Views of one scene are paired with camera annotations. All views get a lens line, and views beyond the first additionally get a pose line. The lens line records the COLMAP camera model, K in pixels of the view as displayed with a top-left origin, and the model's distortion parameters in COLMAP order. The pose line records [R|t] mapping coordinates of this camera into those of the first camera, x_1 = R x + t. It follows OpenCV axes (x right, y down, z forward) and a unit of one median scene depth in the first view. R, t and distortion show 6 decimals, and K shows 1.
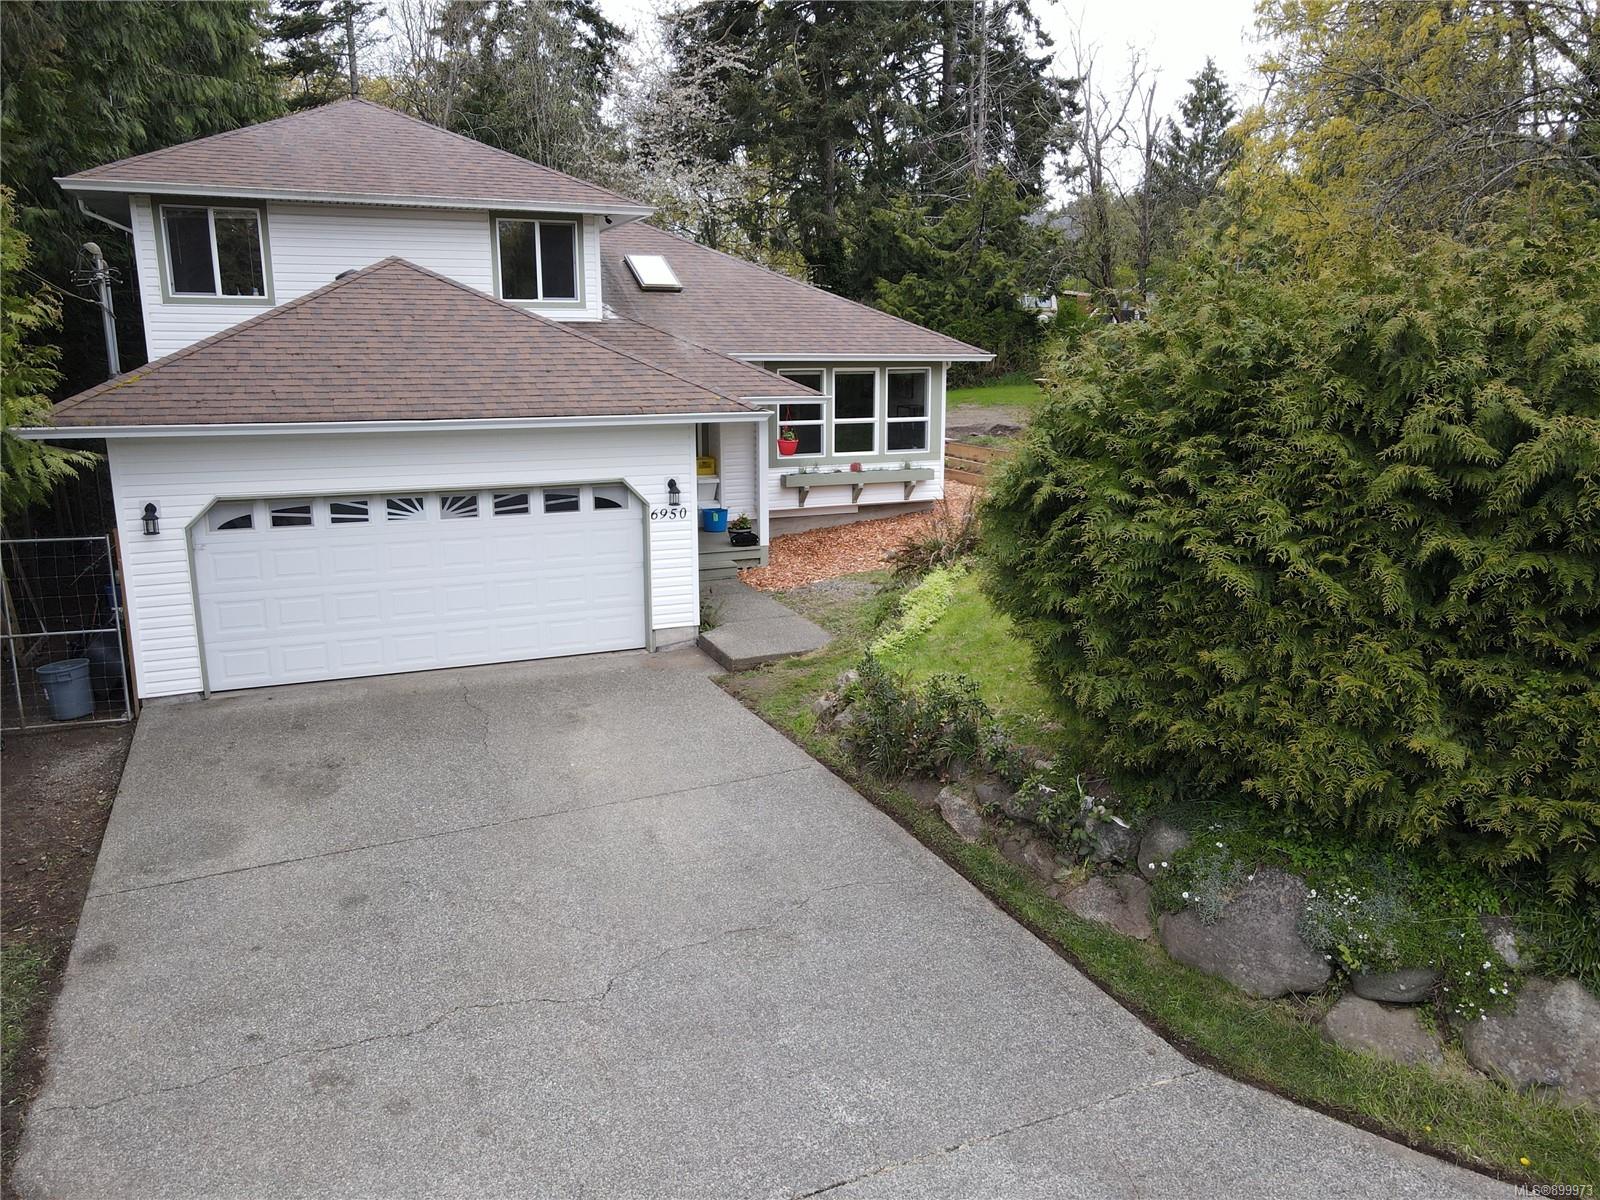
lens RADIAL K [[1181.5, 0, 803.0], [0, 1181.5, 584.8], [0, 0, 1]] dist [0.000279, 0.011043]
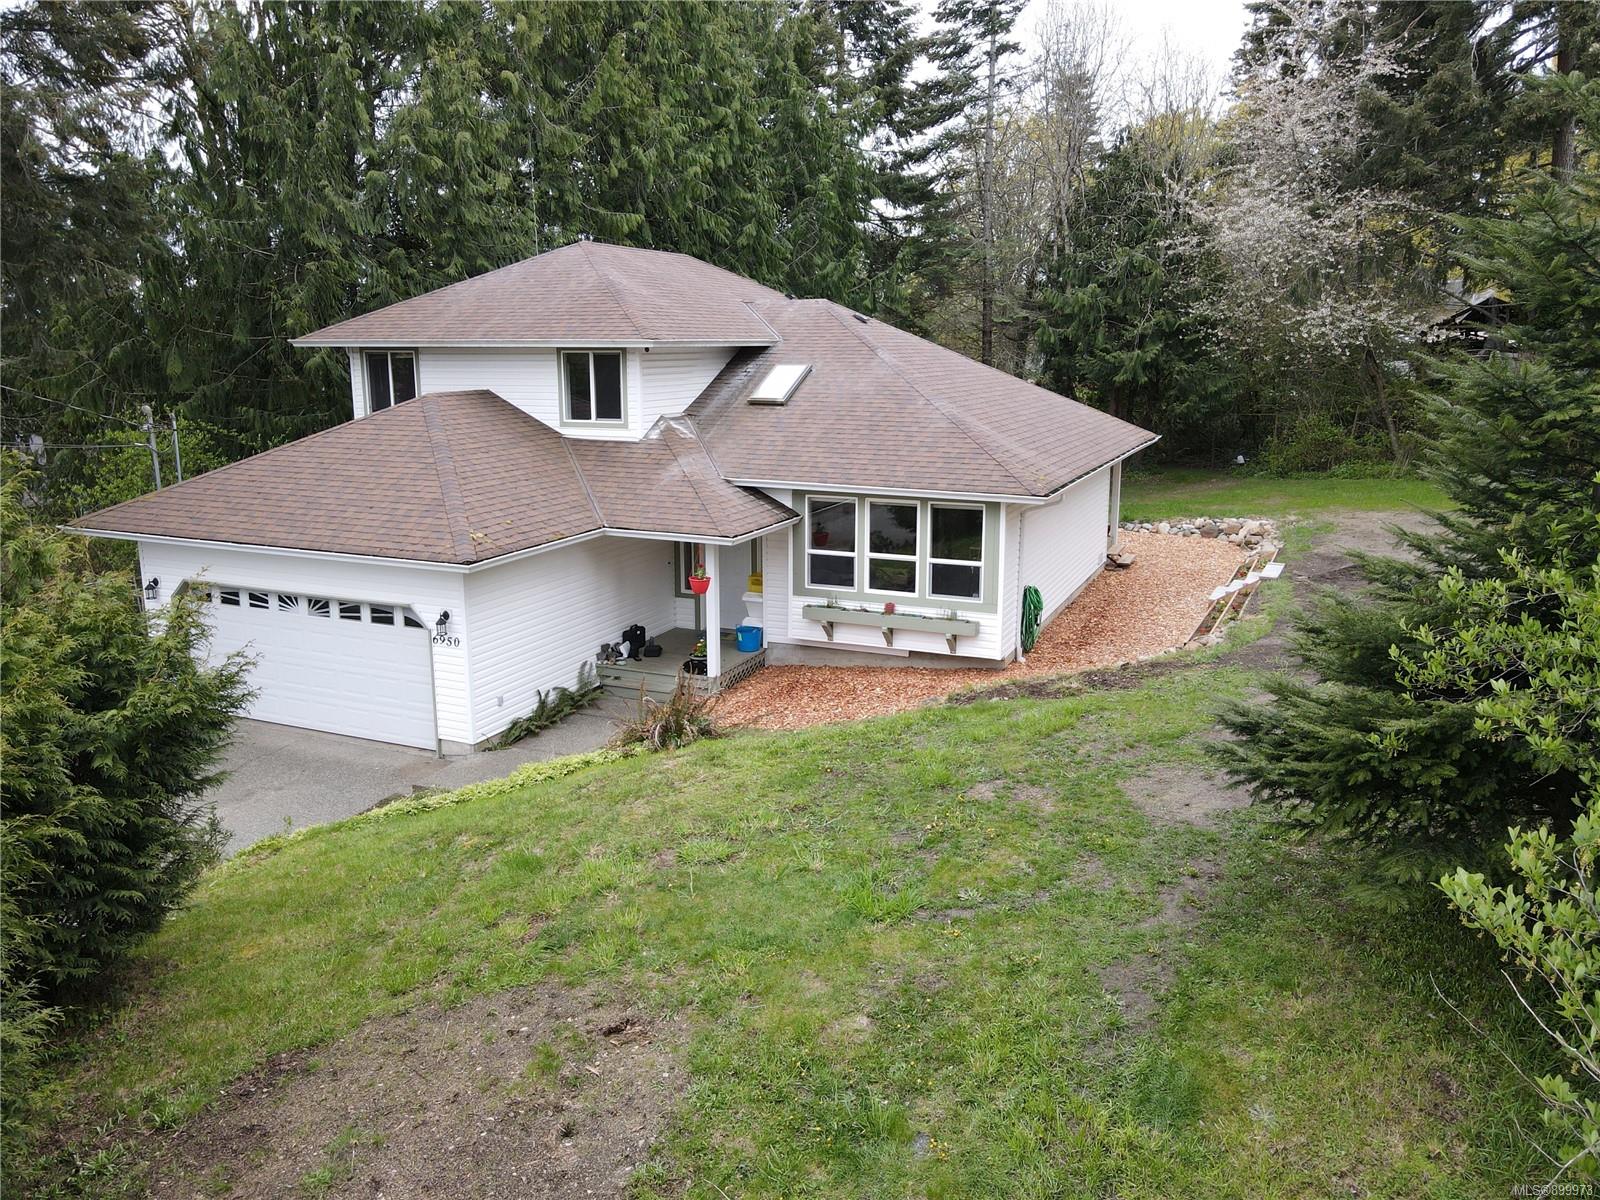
lens RADIAL K [[1181.5, 0, 803.0], [0, 1181.5, 584.8], [0, 0, 1]] dist [0.000279, 0.011043]
pose [[0.663068, 0.153858, -0.732577, 0.659488], [-0.146579, 0.986390, 0.074493, -0.174394], [0.734068, 0.057986, 0.676596, 0.339044]]
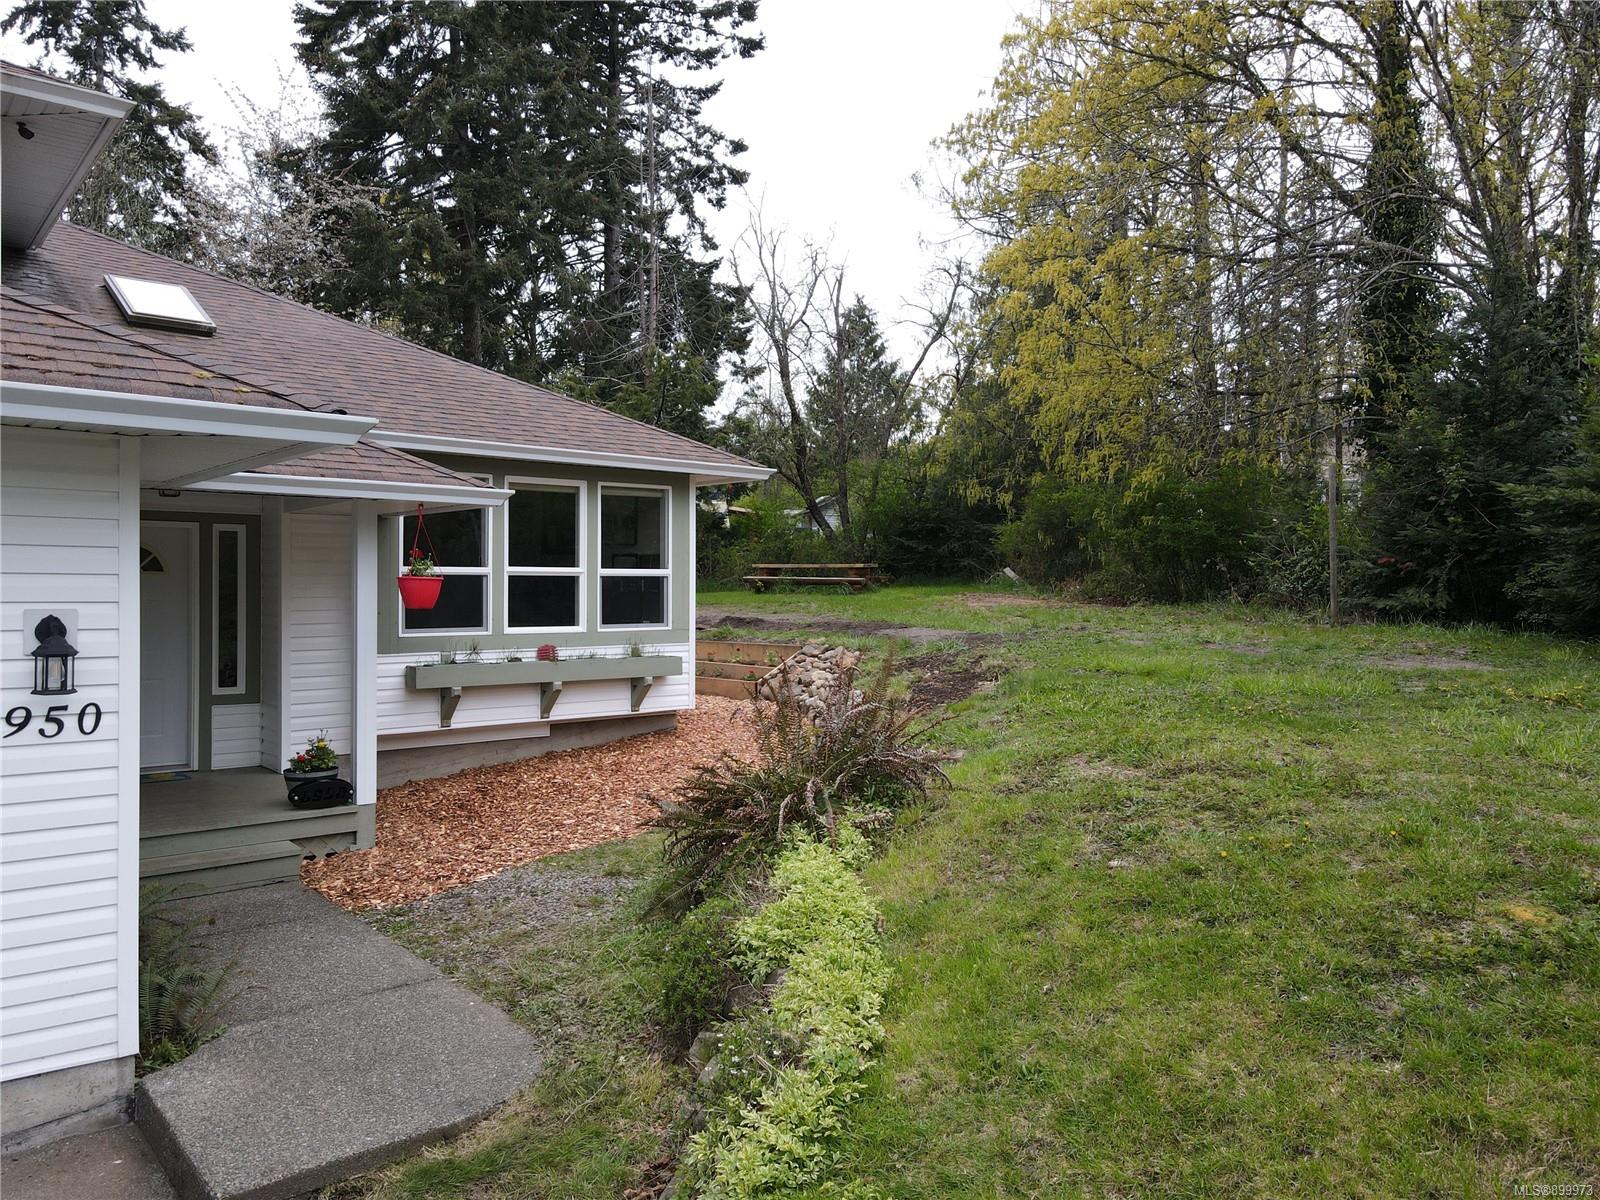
lens RADIAL K [[1181.5, 0, 803.0], [0, 1181.5, 584.8], [0, 0, 1]] dist [0.000279, 0.011043]
pose [[0.955503, 0.002095, 0.294974, -0.004534], [0.059130, 0.978318, -0.198487, -0.013286], [-0.288994, 0.207096, 0.934662, 0.436950]]
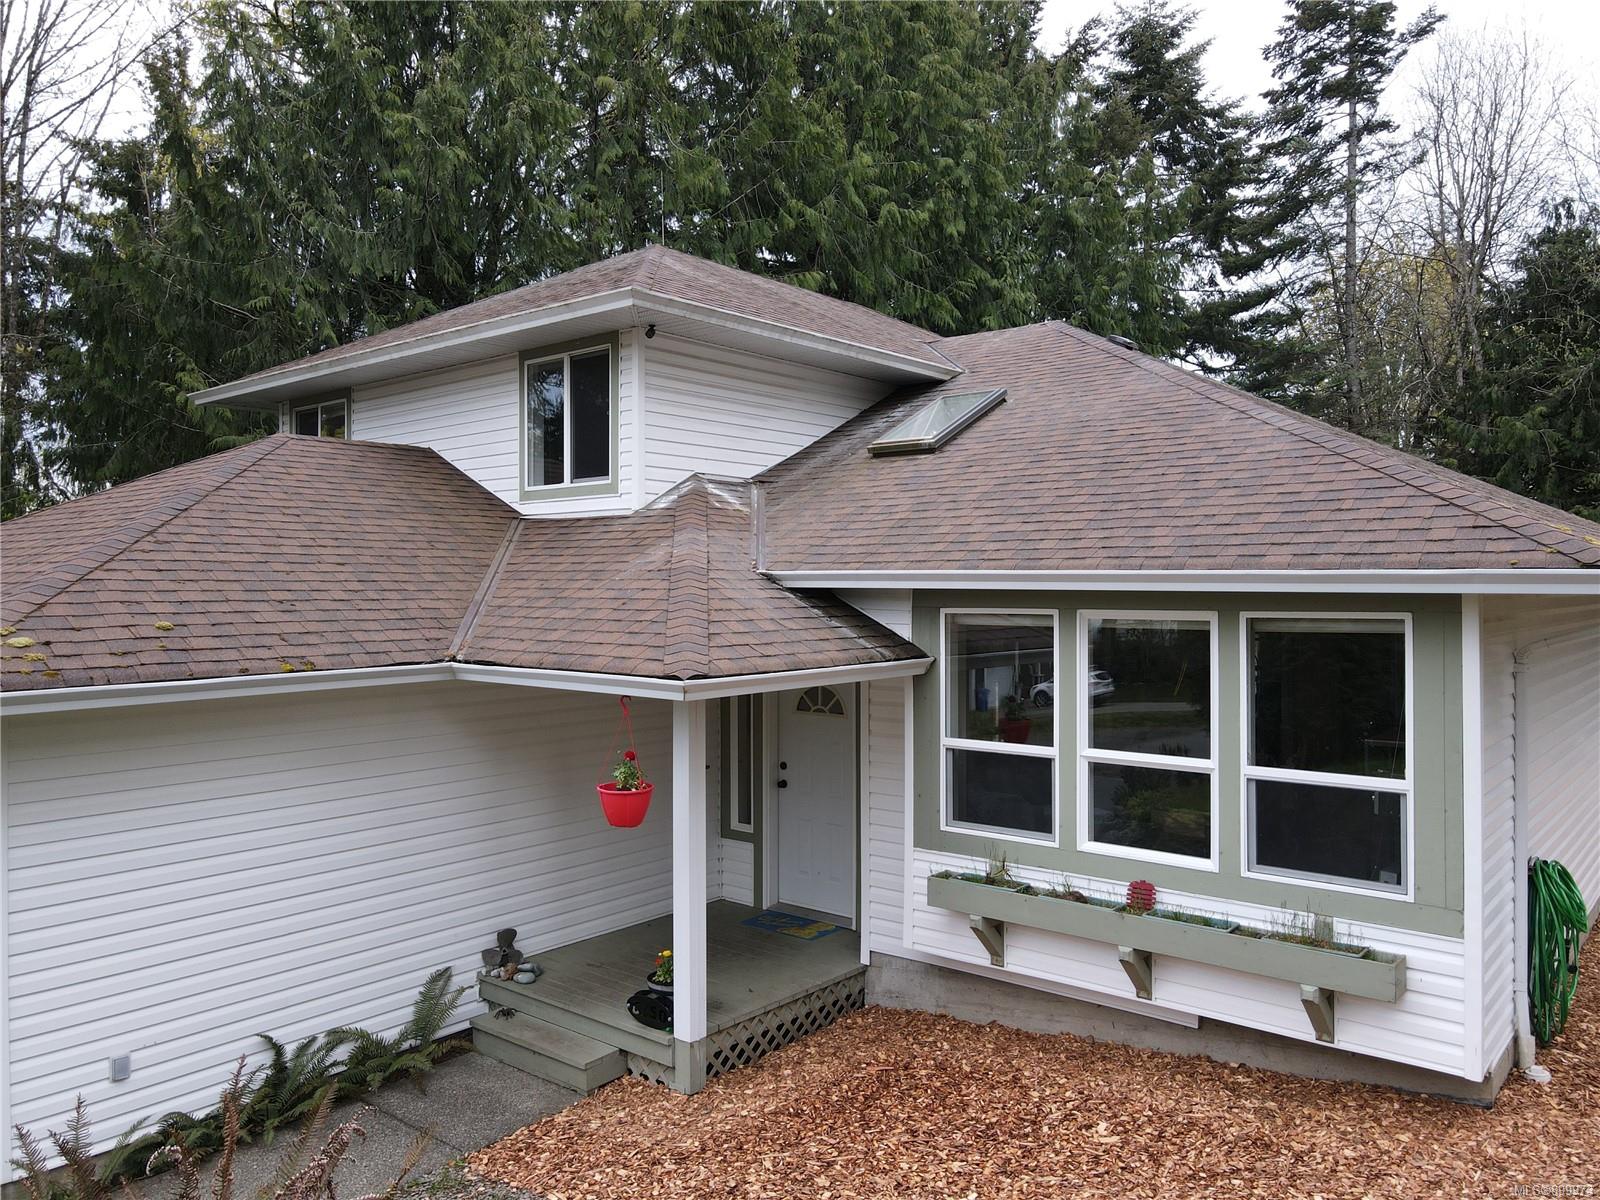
lens RADIAL K [[1181.5, 0, 803.0], [0, 1181.5, 584.8], [0, 0, 1]] dist [0.000279, 0.011043]
pose [[0.430197, 0.000353, -0.902735, 0.314031], [-0.175006, 0.981061, -0.083015, -0.142323], [0.885609, 0.193696, 0.422111, 0.748607]]
